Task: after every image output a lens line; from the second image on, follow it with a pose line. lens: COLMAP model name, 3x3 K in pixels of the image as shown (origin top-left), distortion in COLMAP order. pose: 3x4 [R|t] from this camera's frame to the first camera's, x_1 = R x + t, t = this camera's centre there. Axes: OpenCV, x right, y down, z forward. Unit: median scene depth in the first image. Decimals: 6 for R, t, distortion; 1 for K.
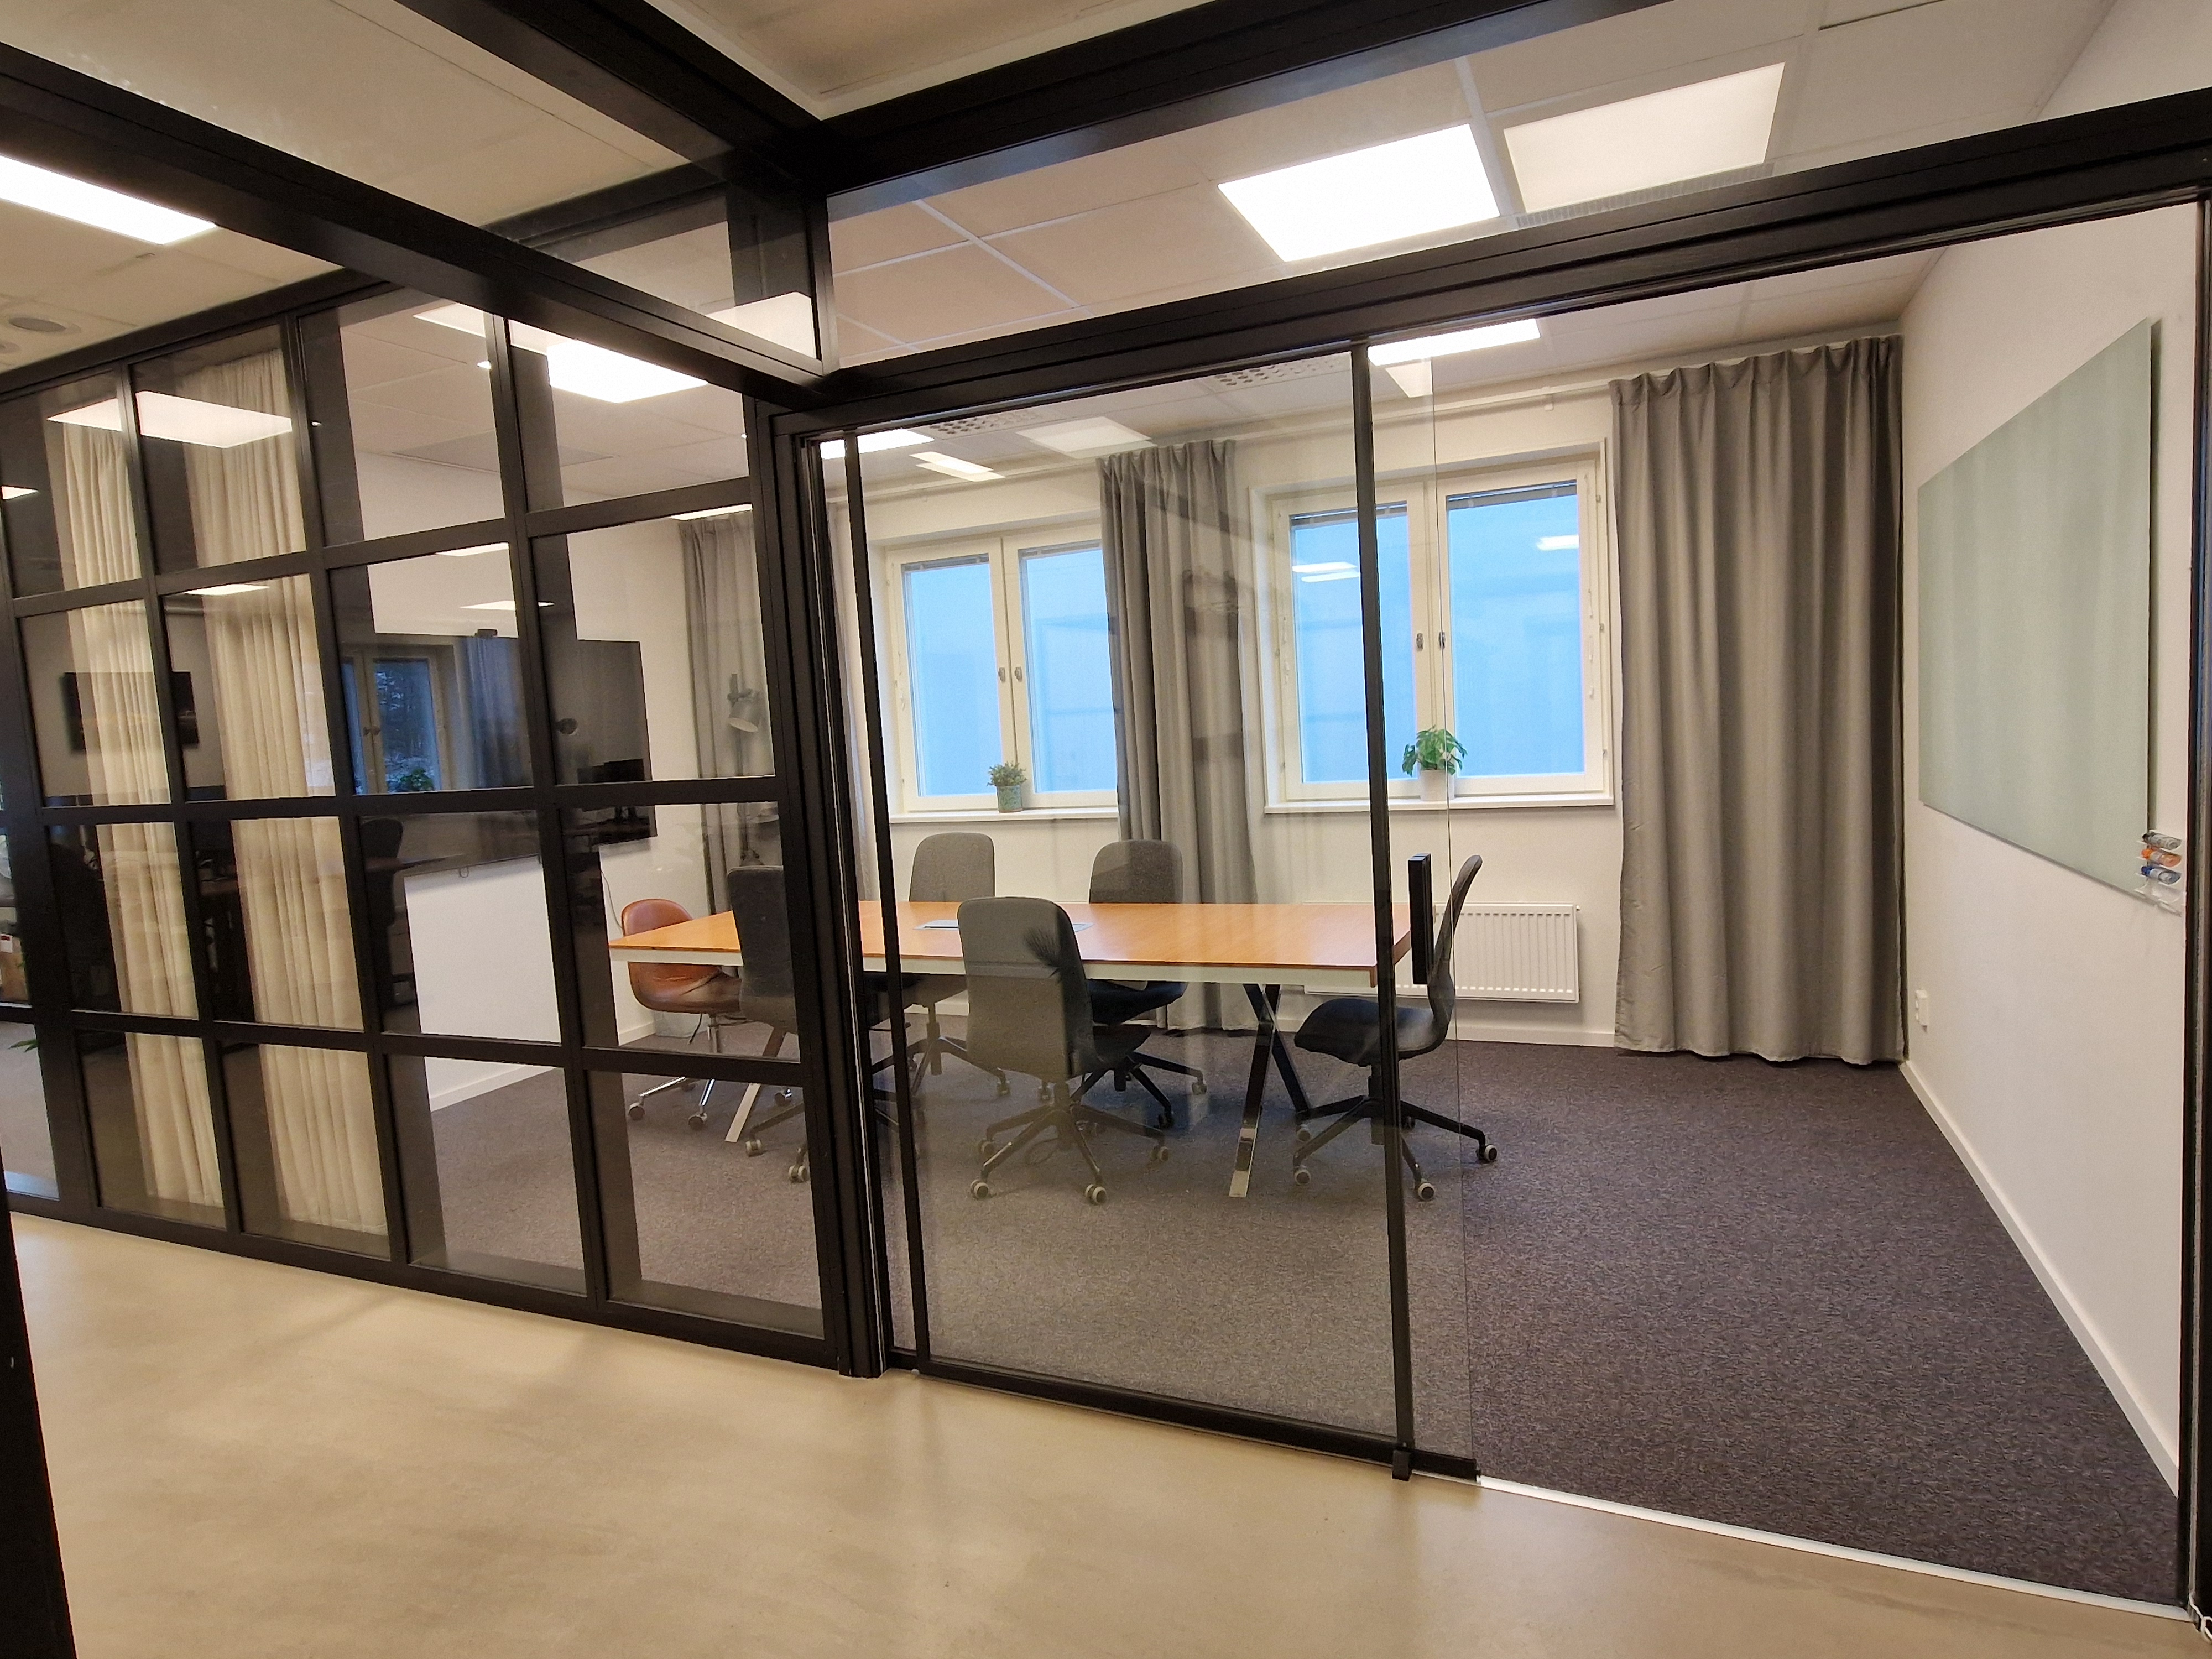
lens RADIAL K [[1089.6, 0, 1192.4], [0, 1089.6, 811.5], [0, 0, 1]] dist [-0.000401, 0.001803]
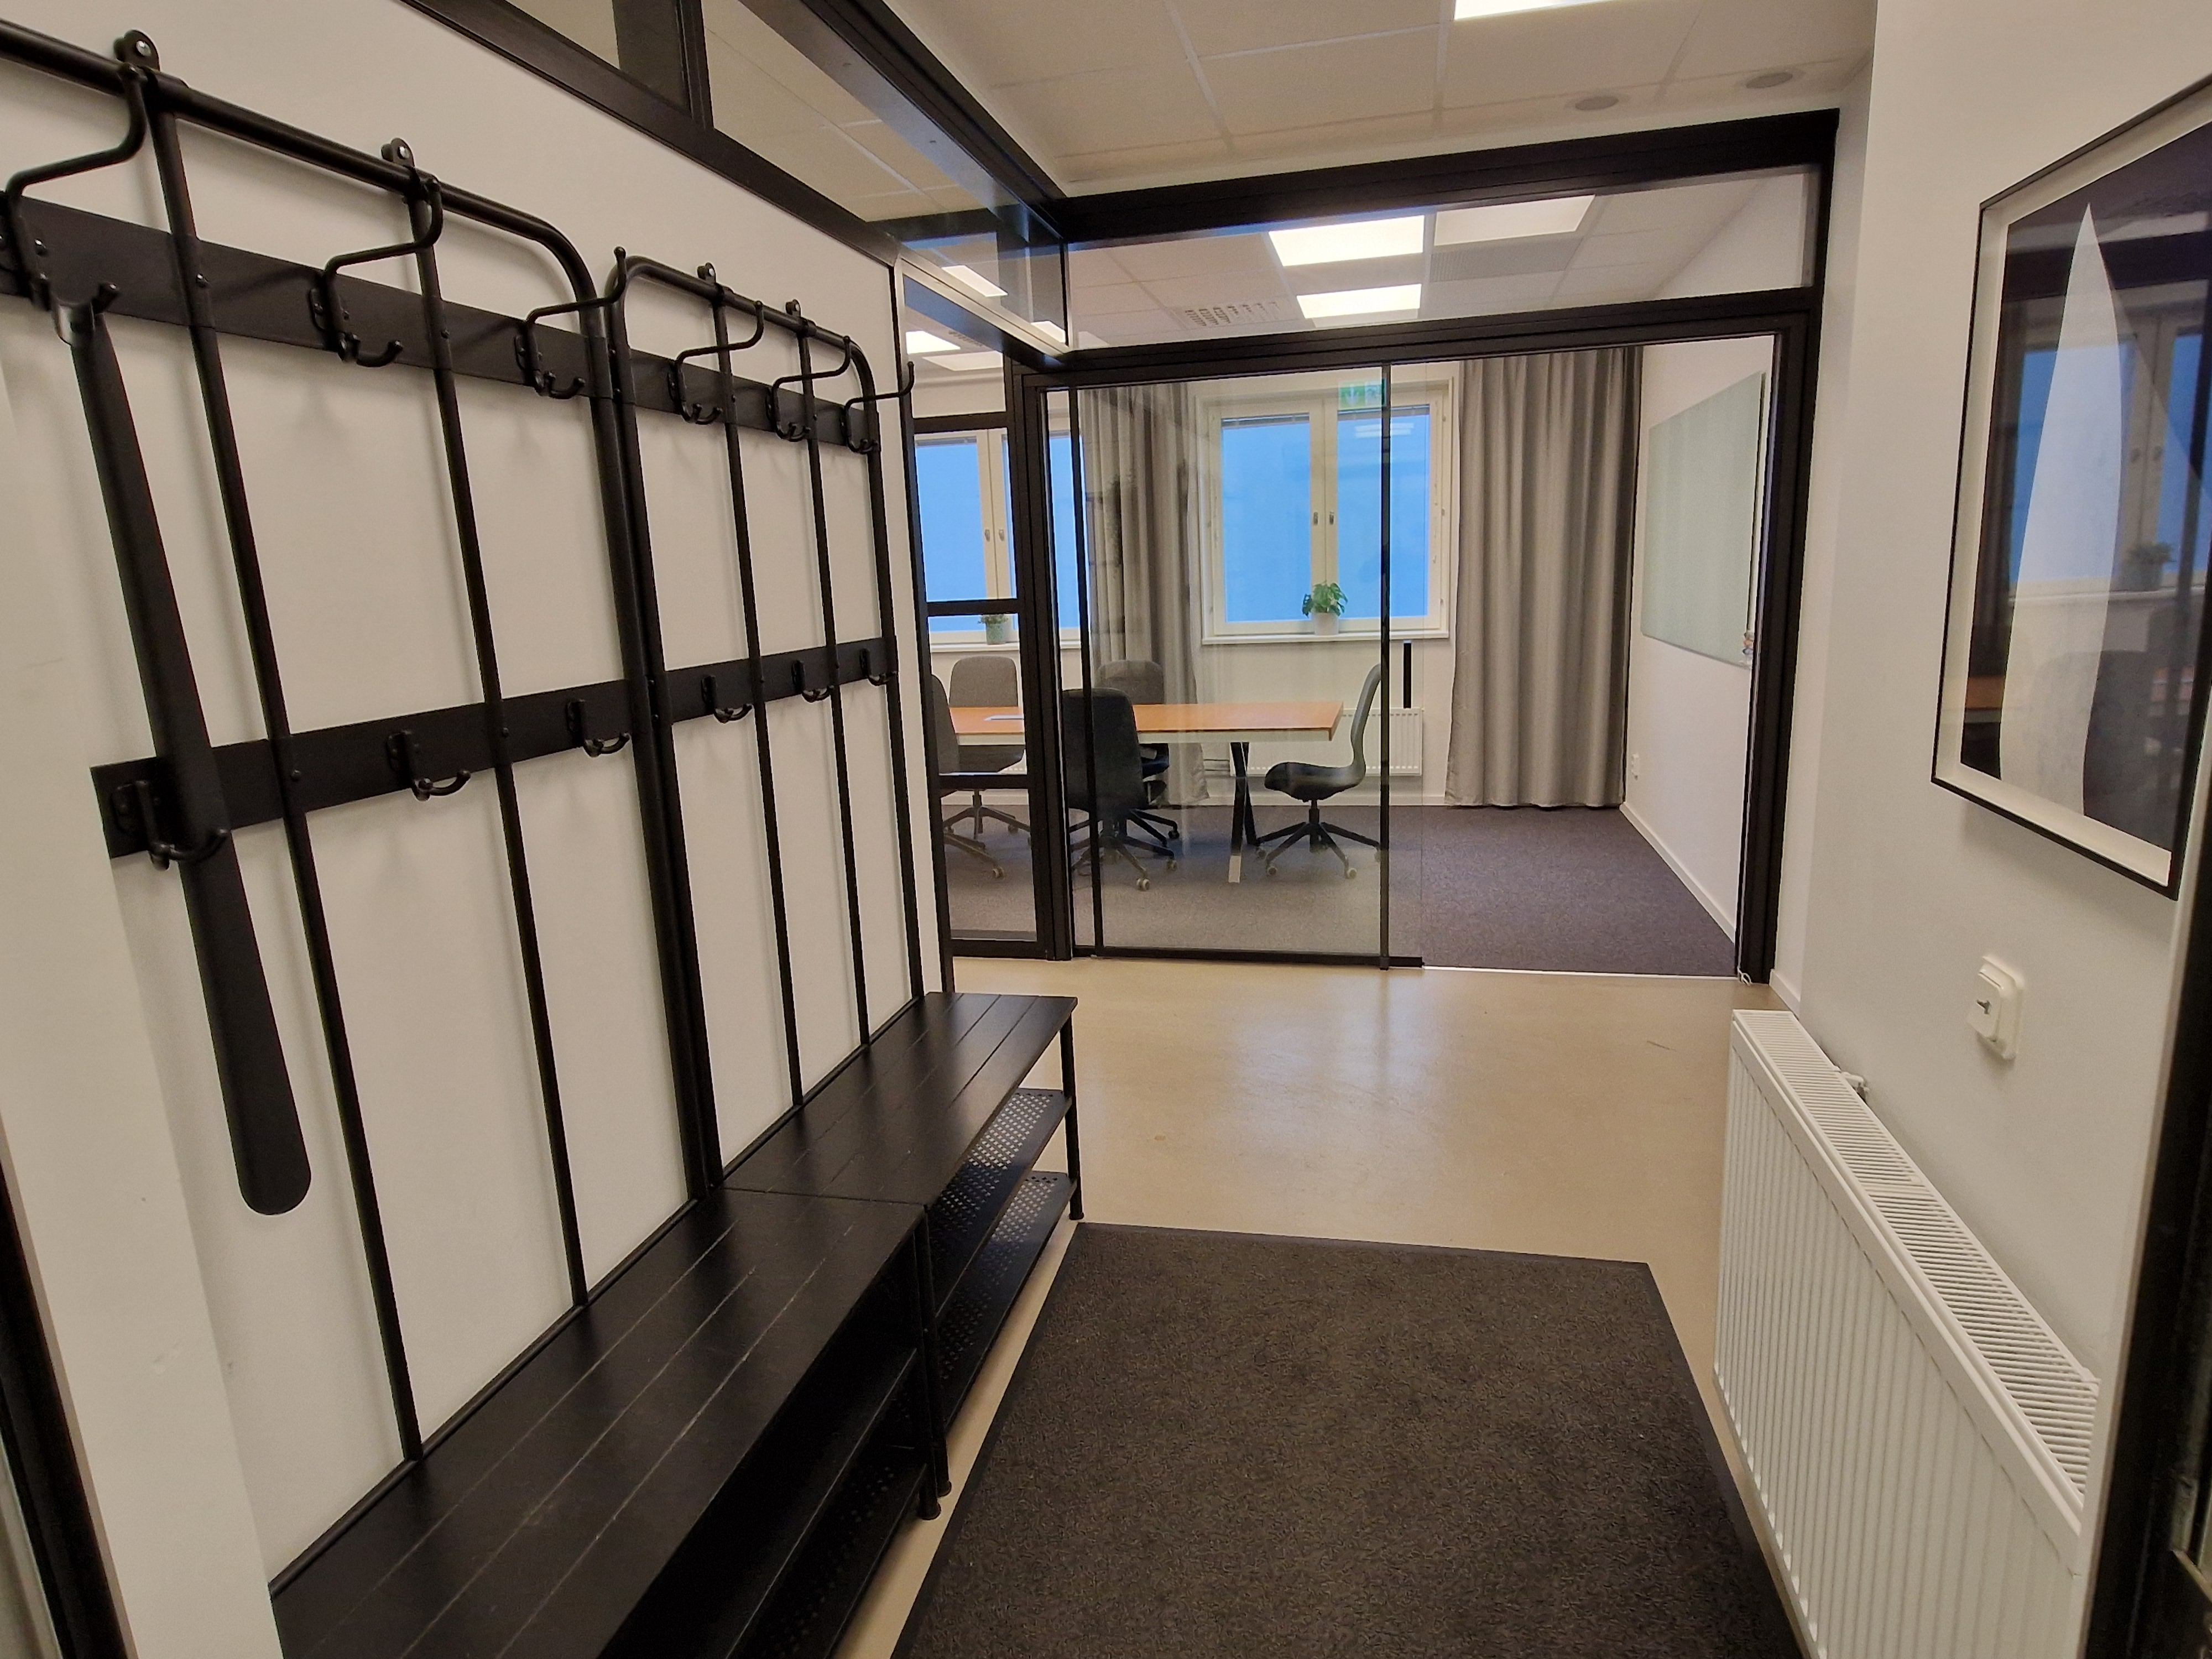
lens RADIAL K [[1242.6, 0, 1112.2], [0, 1242.6, 835.2], [0, 0, 1]] dist [0.004579, -0.000294]
pose [[0.980765, -0.021420, 0.194014, -0.402213], [-0.001011, 0.993390, 0.114785, 0.069378], [-0.195190, -0.112773, 0.974260, -0.585668]]
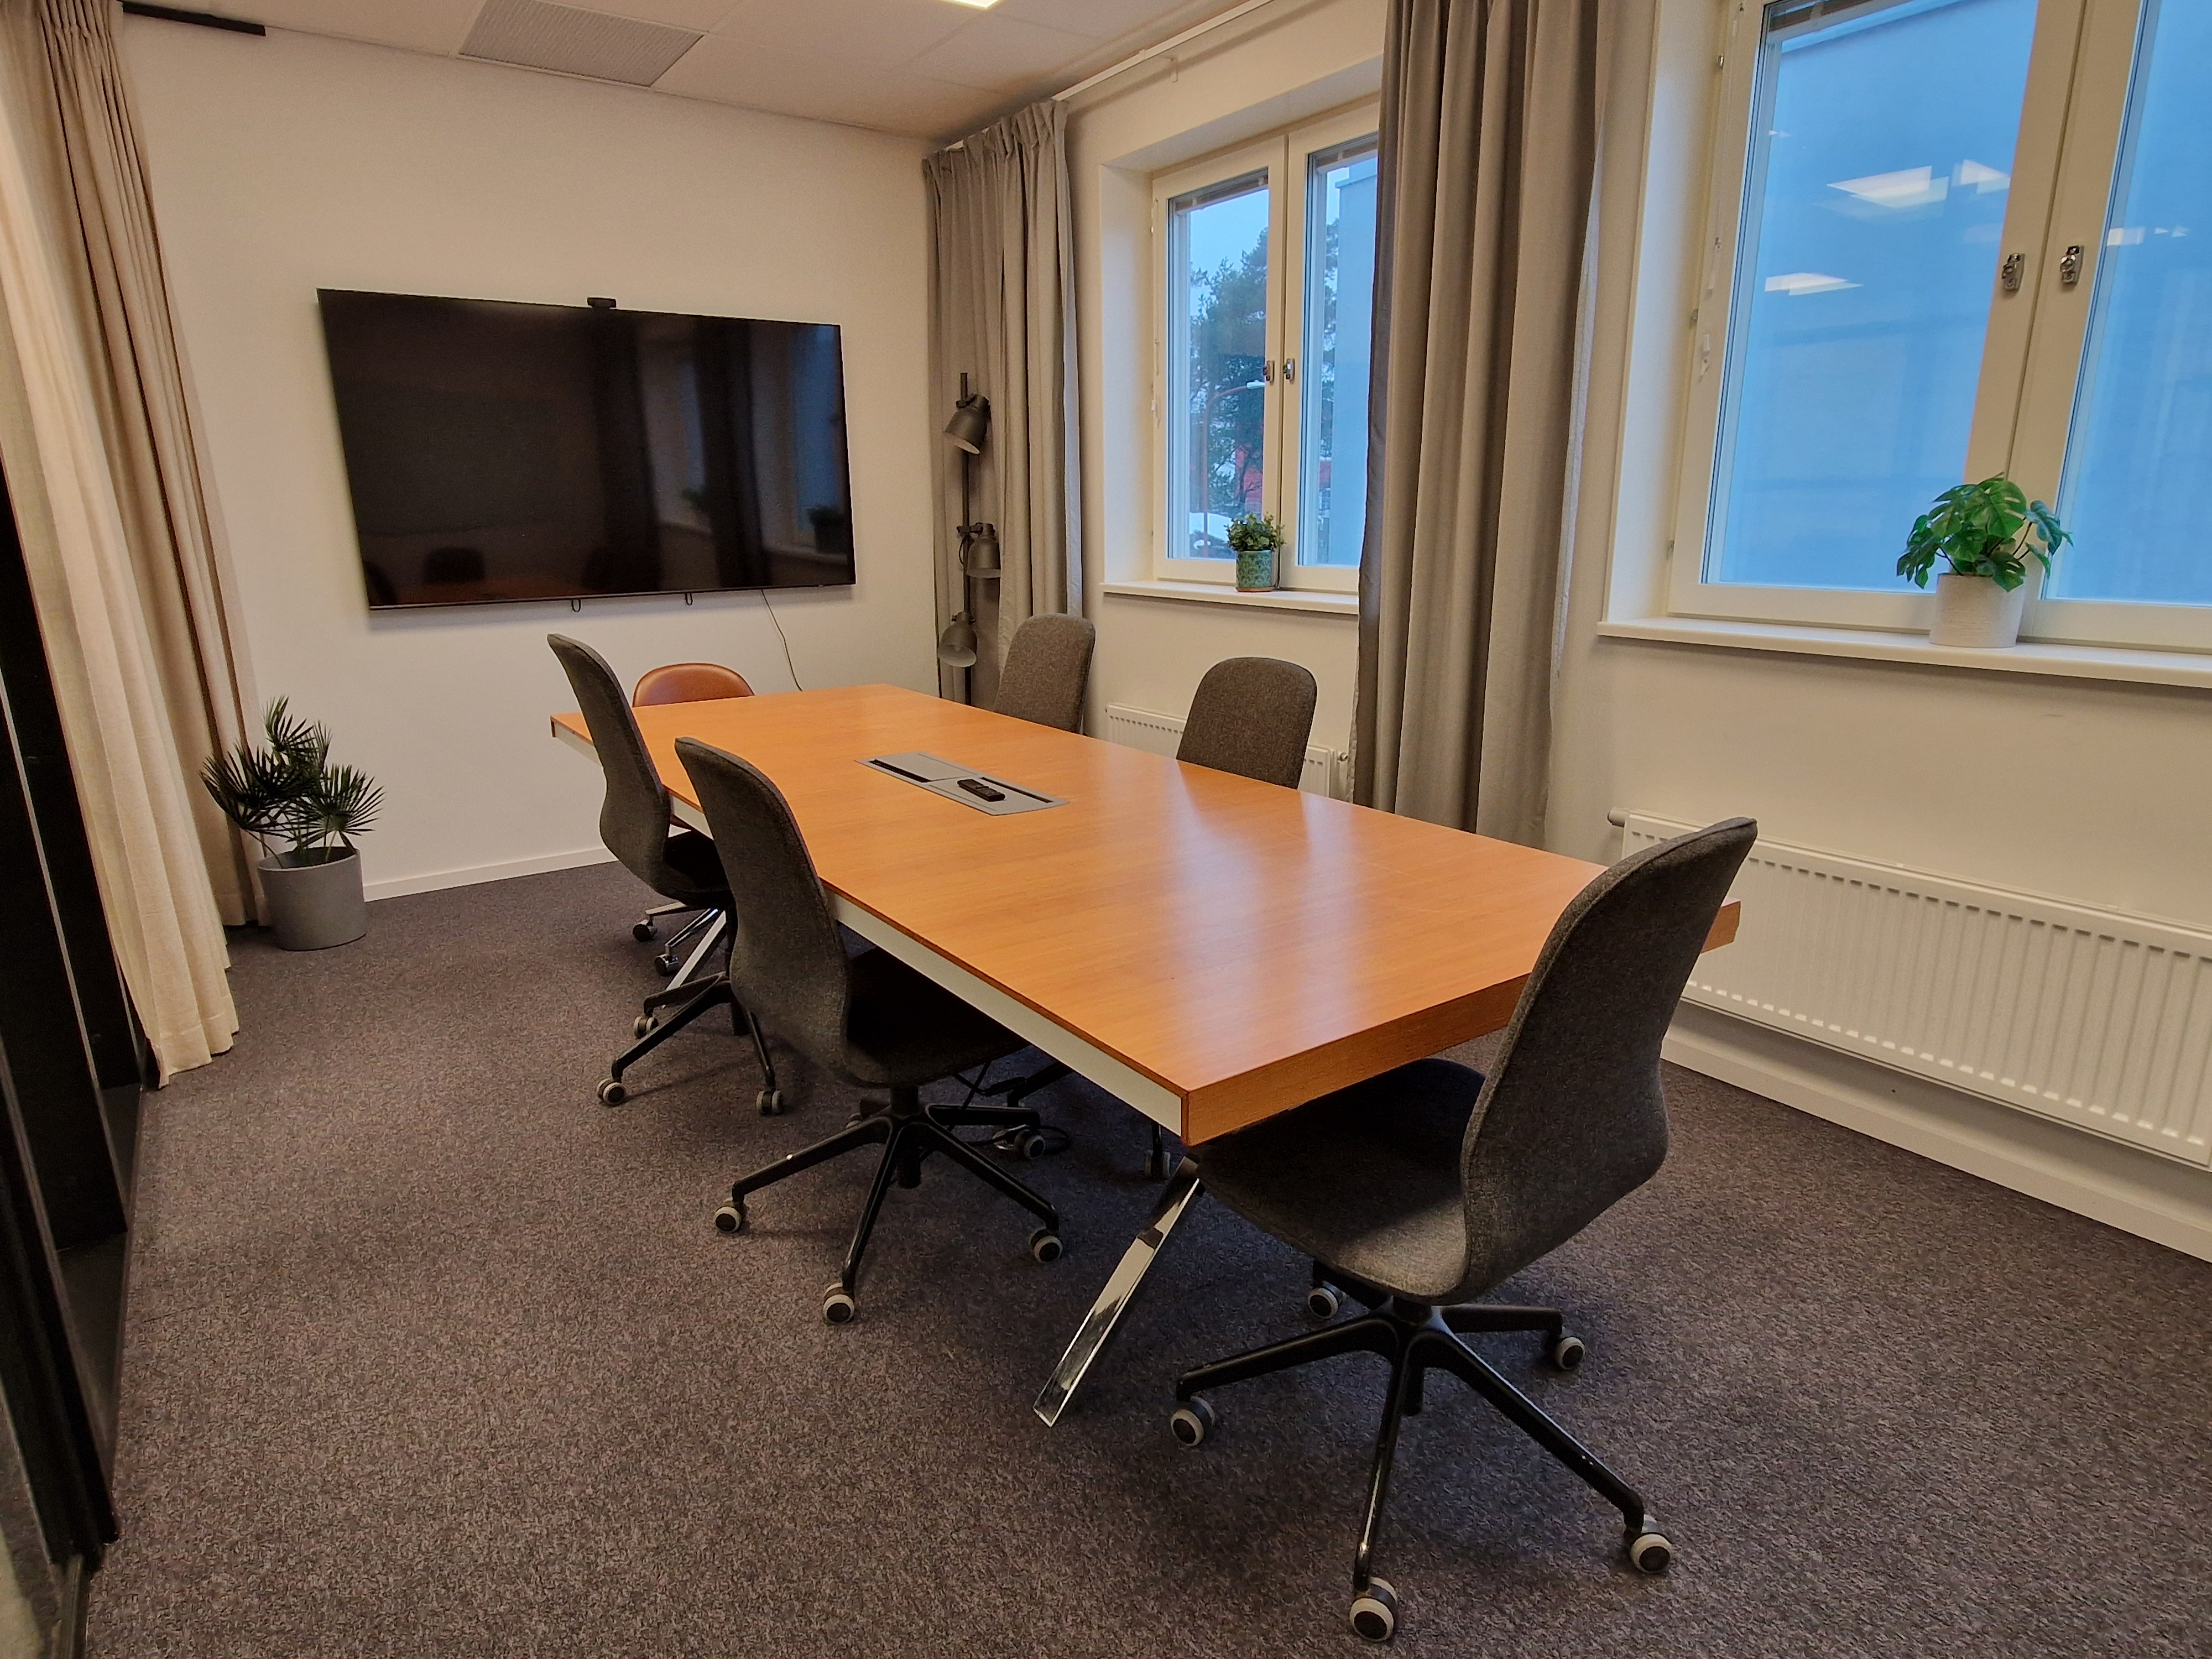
lens RADIAL K [[1243.8, 0, 1106.0], [0, 1243.8, 829.5], [0, 0, 1]] dist [0.002762, -0.000587]
pose [[0.853103, 0.181632, -0.489107, 0.207888], [-0.084732, 0.973234, 0.213626, -0.017538], [0.514817, -0.140802, 0.845659, 0.417654]]
